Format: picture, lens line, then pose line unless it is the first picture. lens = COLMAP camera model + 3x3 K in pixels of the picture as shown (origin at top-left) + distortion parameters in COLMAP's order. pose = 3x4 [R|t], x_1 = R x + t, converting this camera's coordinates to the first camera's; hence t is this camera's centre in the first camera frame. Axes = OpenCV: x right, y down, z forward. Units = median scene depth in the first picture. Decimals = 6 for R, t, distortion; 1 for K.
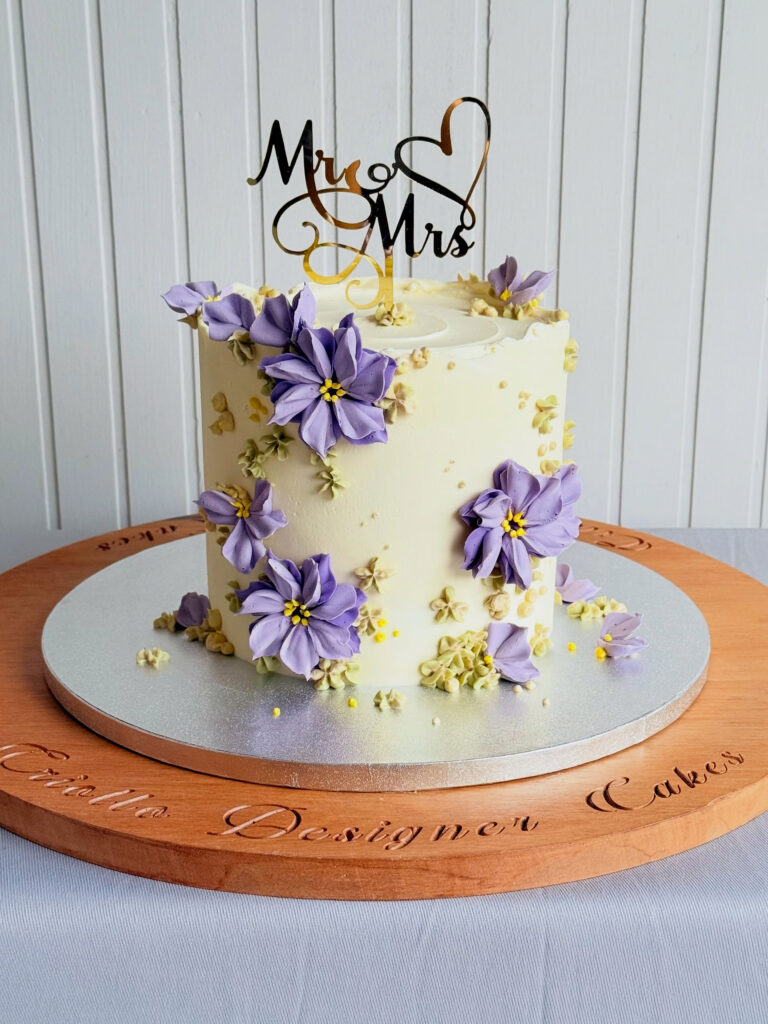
lens RADIAL K [[1631.4, 0, 384.0], [0, 1631.4, 512.0], [0, 0, 1]] dist [0.038469, 0.113231]
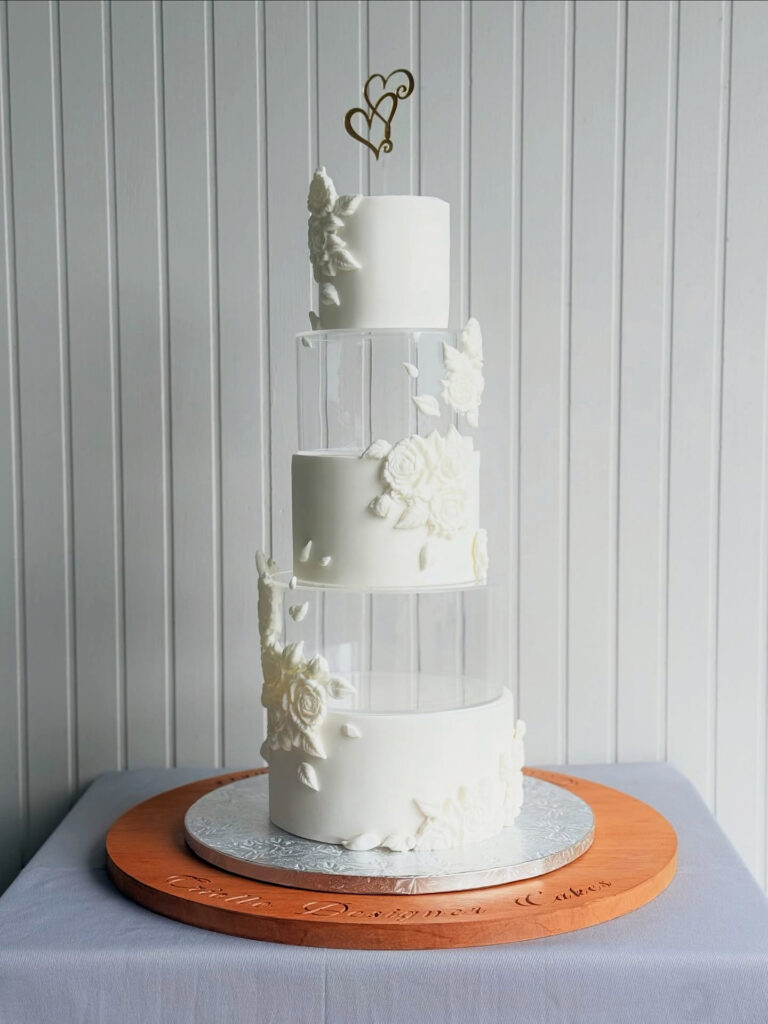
lens RADIAL K [[1455.7, 0, 399.0], [0, 1455.7, 512.0], [0, 0, 1]] dist [0.037070, 0.049881]
pose [[0.999896, 0.005466, -0.013350, 0.021142], [-0.008338, 0.974163, -0.225692, 0.128841], [0.011771, 0.225780, 0.974107, -0.599150]]
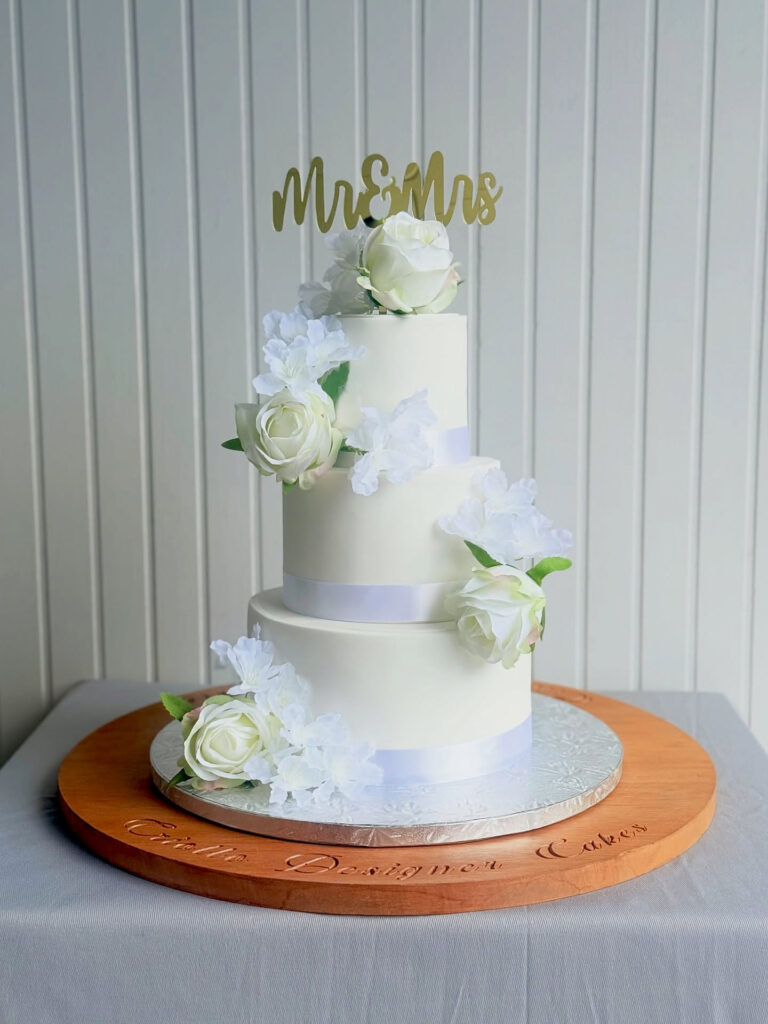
lens RADIAL K [[1386.4, 0, 384.0], [0, 1386.4, 512.0], [0, 0, 1]] dist [0.036239, 0.026001]
pose [[0.999954, 0.001259, -0.009508, 0.000828], [-0.002710, 0.988051, -0.154104, 0.070832], [0.009200, 0.154122, 0.988009, -0.269358]]
